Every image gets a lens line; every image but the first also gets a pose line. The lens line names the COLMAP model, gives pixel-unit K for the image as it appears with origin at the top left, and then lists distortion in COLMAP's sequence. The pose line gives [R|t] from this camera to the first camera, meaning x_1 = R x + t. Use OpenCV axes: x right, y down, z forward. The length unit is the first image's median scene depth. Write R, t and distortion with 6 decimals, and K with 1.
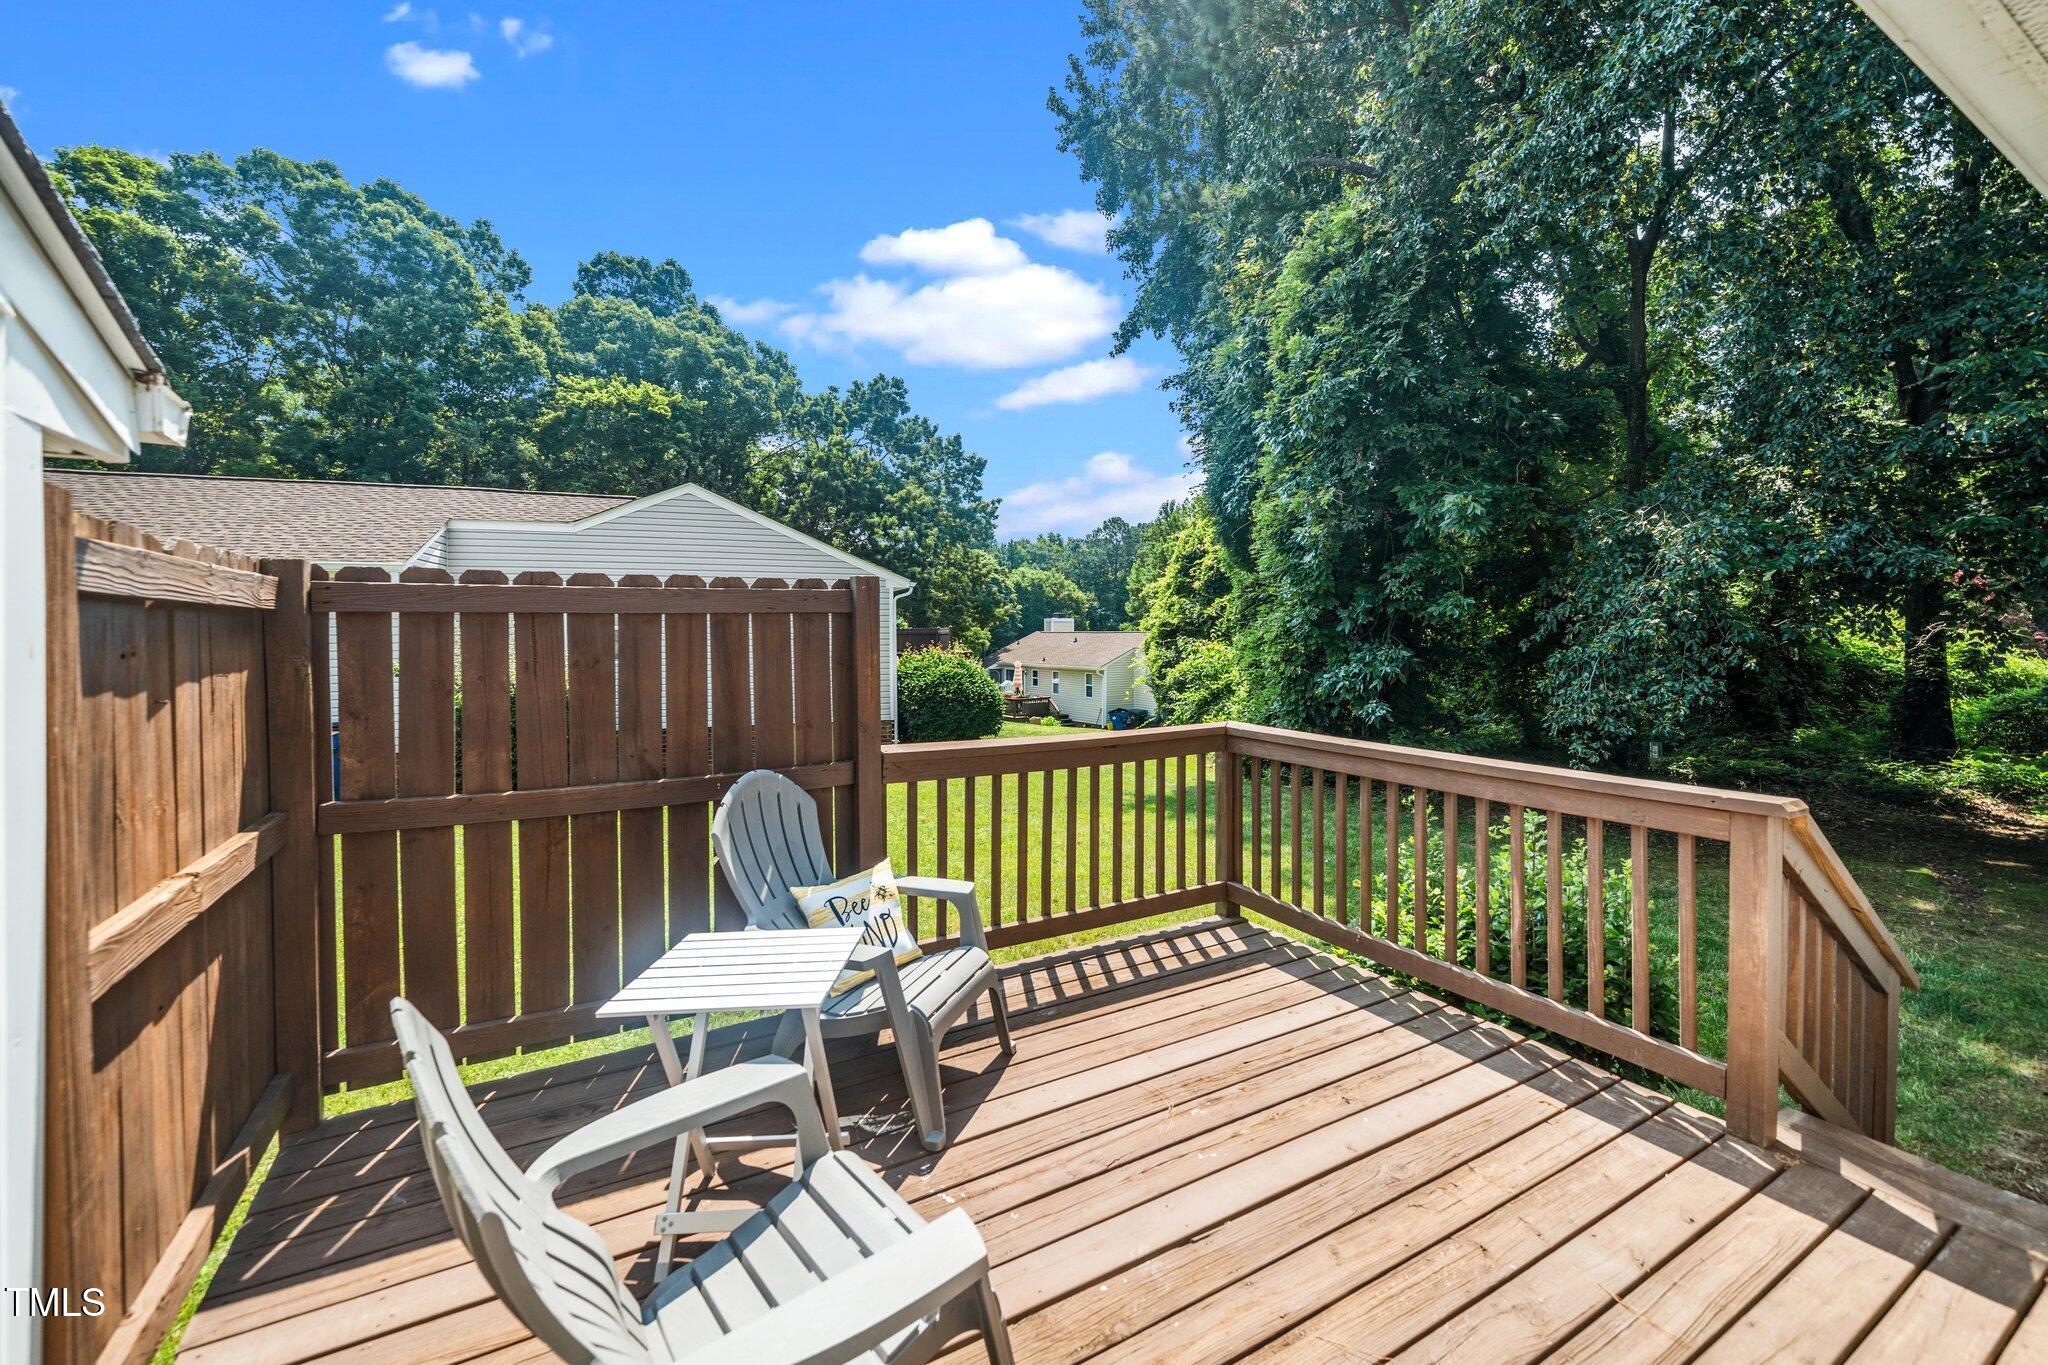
lens RADIAL K [[824.9, 0, 1043.5], [0, 824.9, 655.8], [0, 0, 1]] dist [-0.001167, -0.000475]
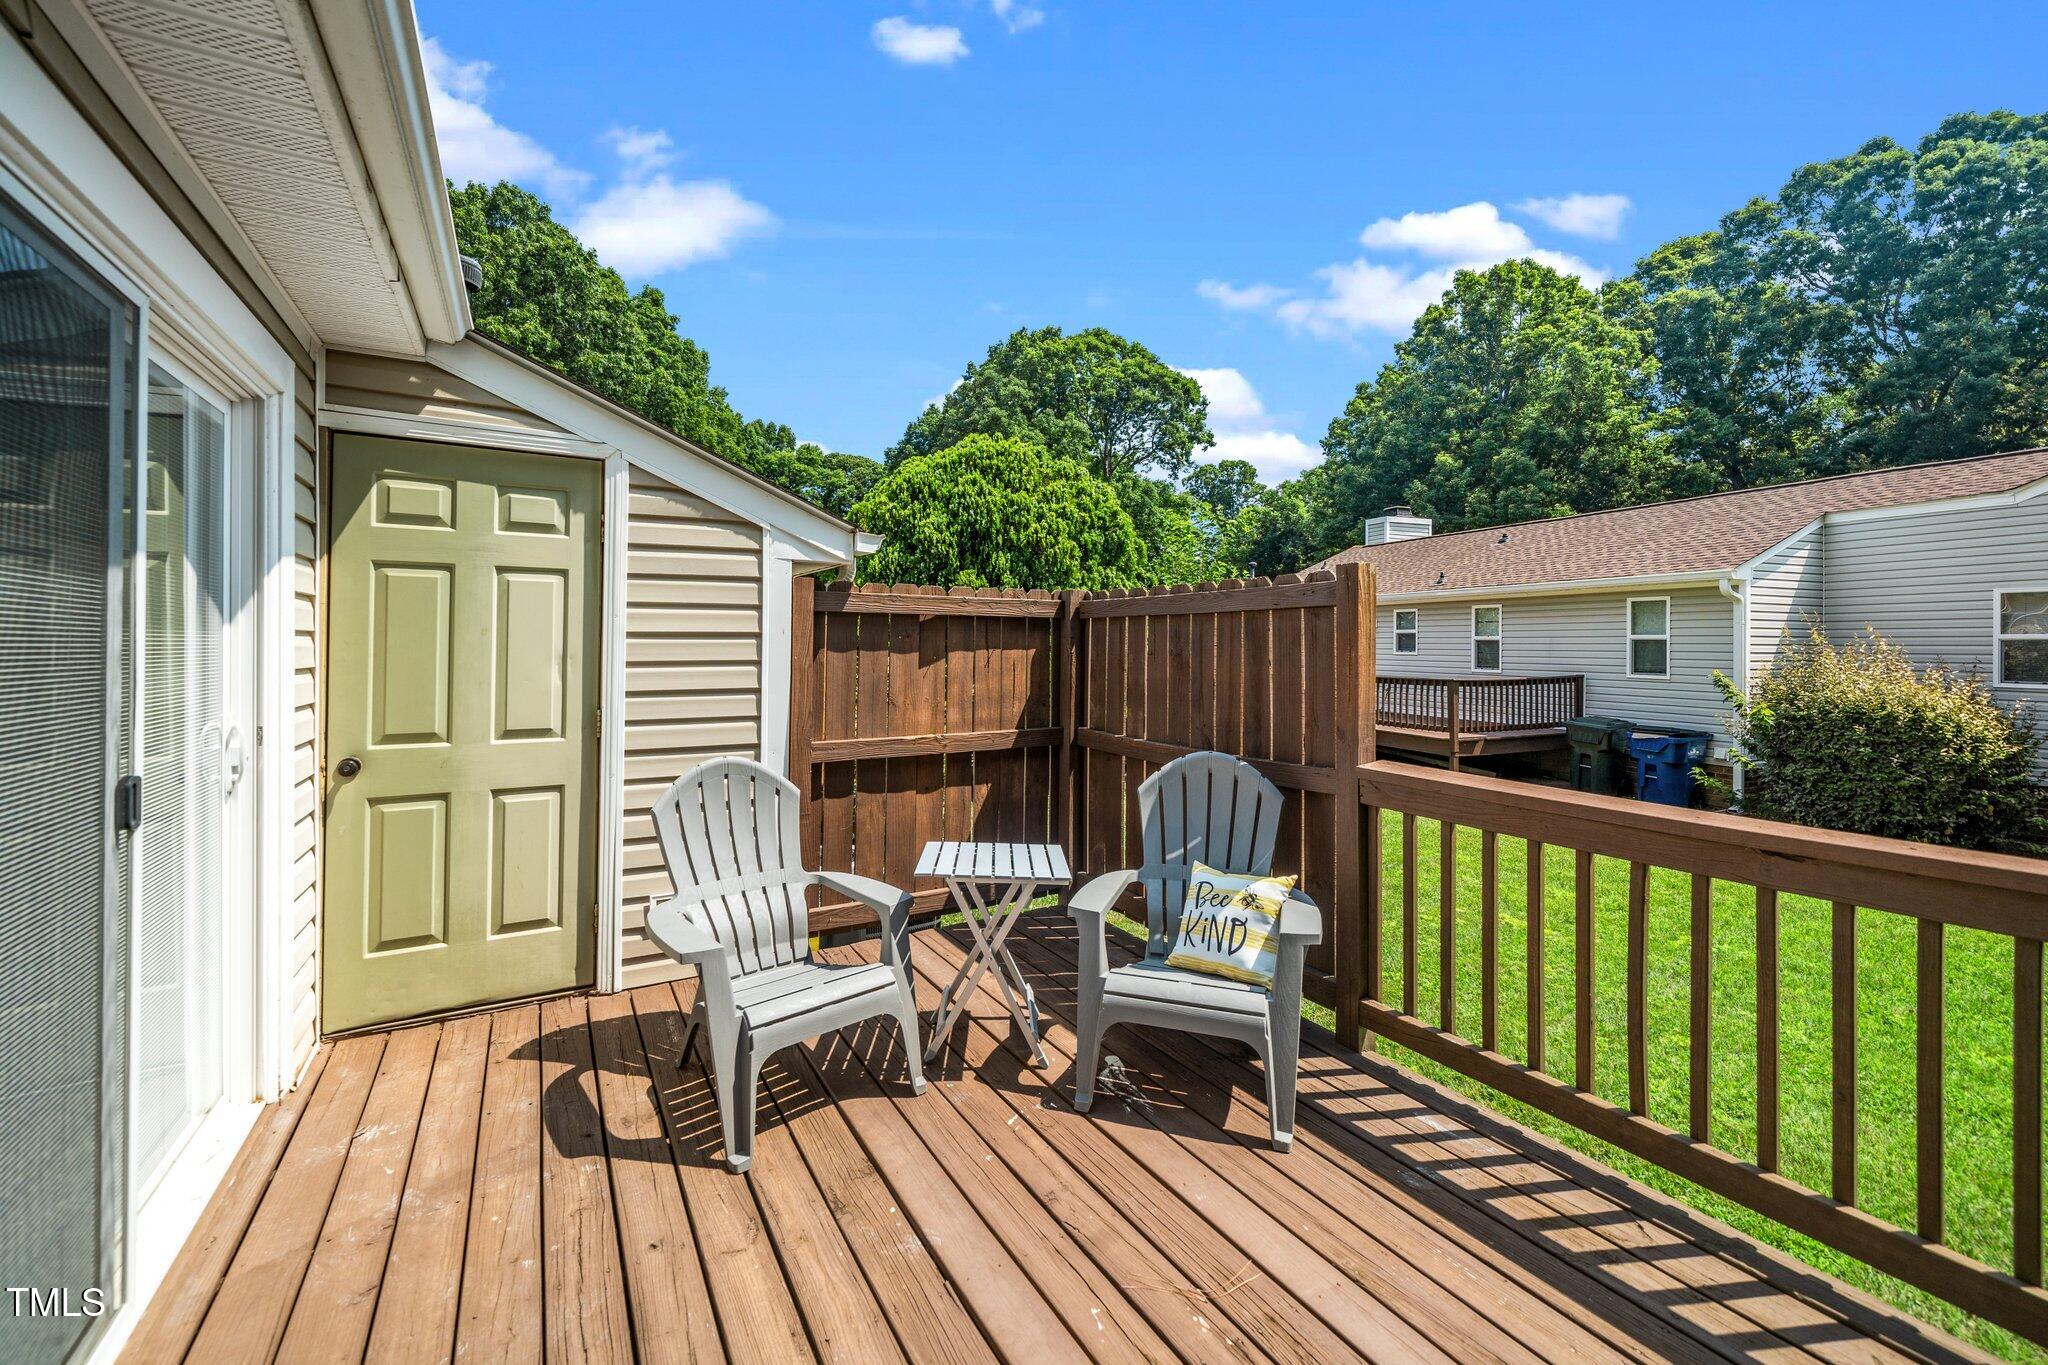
lens RADIAL K [[824.9, 0, 1018.3], [0, 824.9, 636.7], [0, 0, 1]] dist [-0.001167, -0.000475]
pose [[0.007335, -0.005517, -0.999958, 0.617263], [-0.034524, 0.999387, -0.005767, -0.001564], [0.999377, 0.034565, 0.007140, 0.585239]]
